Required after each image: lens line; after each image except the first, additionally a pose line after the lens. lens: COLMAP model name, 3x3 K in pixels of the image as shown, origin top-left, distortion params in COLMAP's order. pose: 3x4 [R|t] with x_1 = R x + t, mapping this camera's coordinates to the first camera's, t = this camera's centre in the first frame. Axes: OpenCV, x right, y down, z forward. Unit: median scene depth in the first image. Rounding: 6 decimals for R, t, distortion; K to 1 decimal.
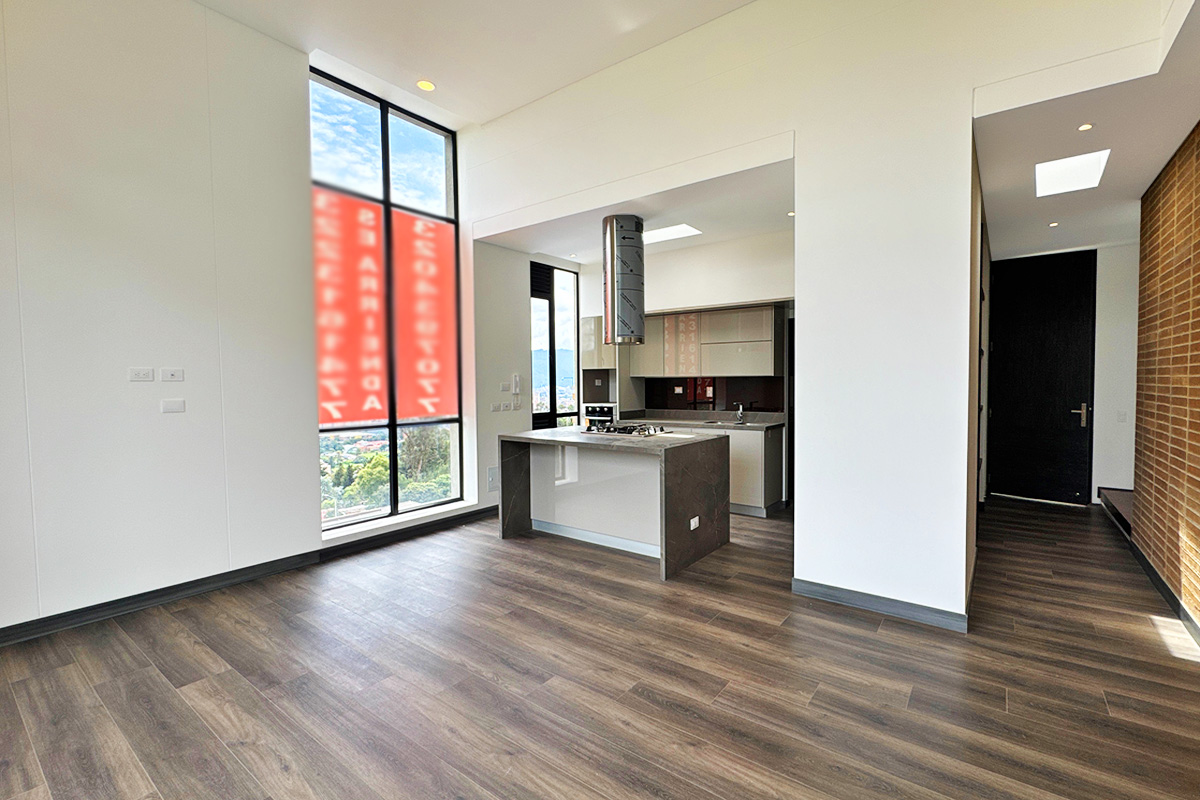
lens RADIAL K [[507.6, 0, 656.3], [0, 507.6, 401.6], [0, 0, 1]] dist [0.000020, 0.000108]
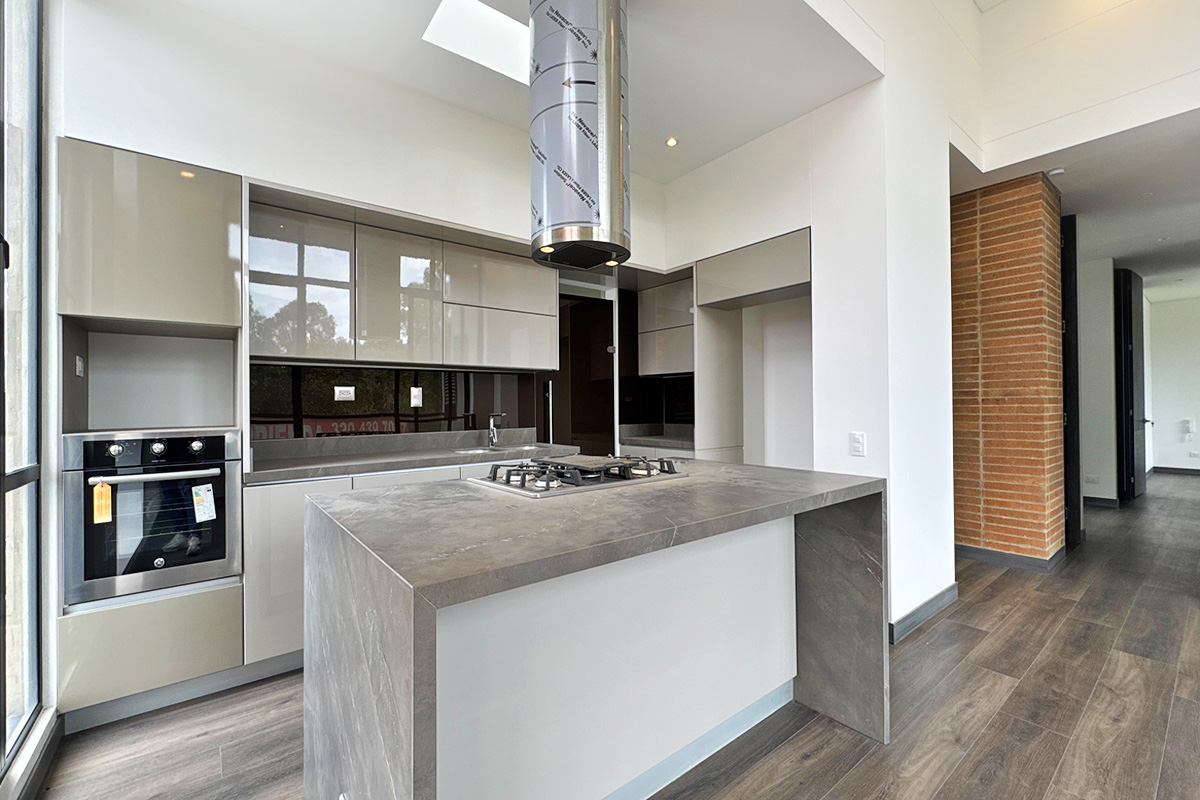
lens RADIAL K [[502.3, 0, 575.6], [0, 502.3, 402.8], [0, 0, 1]] dist [-0.000780, 0.000121]
pose [[0.308273, 0.005564, 0.951282, -0.721624], [0.037340, 0.999141, -0.017944, 0.003689], [-0.950565, 0.041053, 0.307801, 1.425114]]
